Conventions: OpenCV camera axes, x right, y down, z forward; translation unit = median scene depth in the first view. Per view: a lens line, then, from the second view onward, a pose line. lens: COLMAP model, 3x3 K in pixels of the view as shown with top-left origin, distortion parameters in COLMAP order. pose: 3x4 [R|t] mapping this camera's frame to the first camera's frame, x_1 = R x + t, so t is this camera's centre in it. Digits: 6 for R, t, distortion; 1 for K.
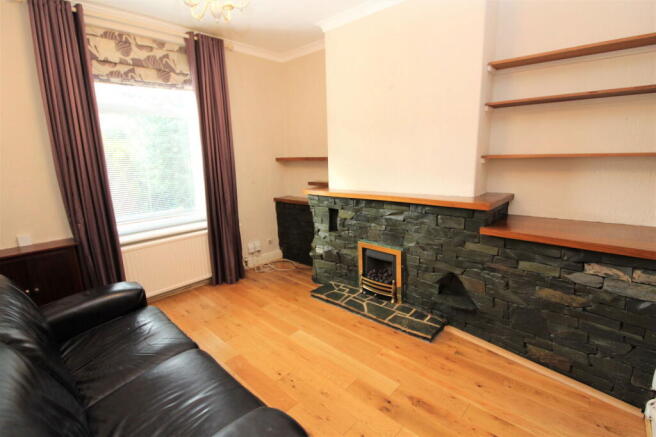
lens RADIAL K [[303.1, 0, 329.2], [0, 303.1, 219.0], [0, 0, 1]] dist [-0.011791, -0.003597]
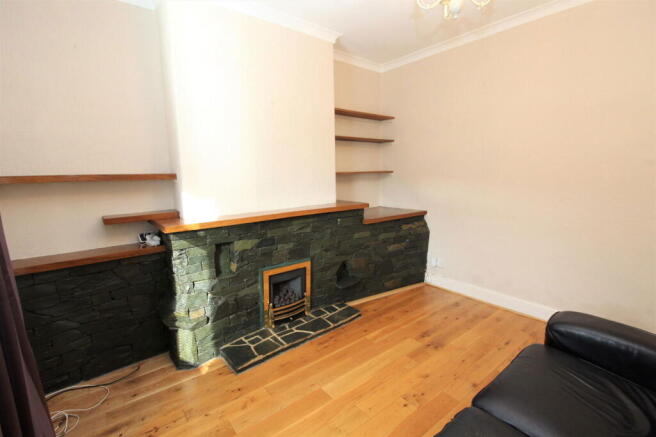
lens RADIAL K [[303.1, 0, 328.9], [0, 303.1, 215.4], [0, 0, 1]] dist [-0.011791, -0.003597]
pose [[0.147753, -0.123641, 0.981265, -0.770536], [0.208981, 0.973656, 0.091216, -0.131531], [-0.966693, 0.191588, 0.169699, 0.726002]]
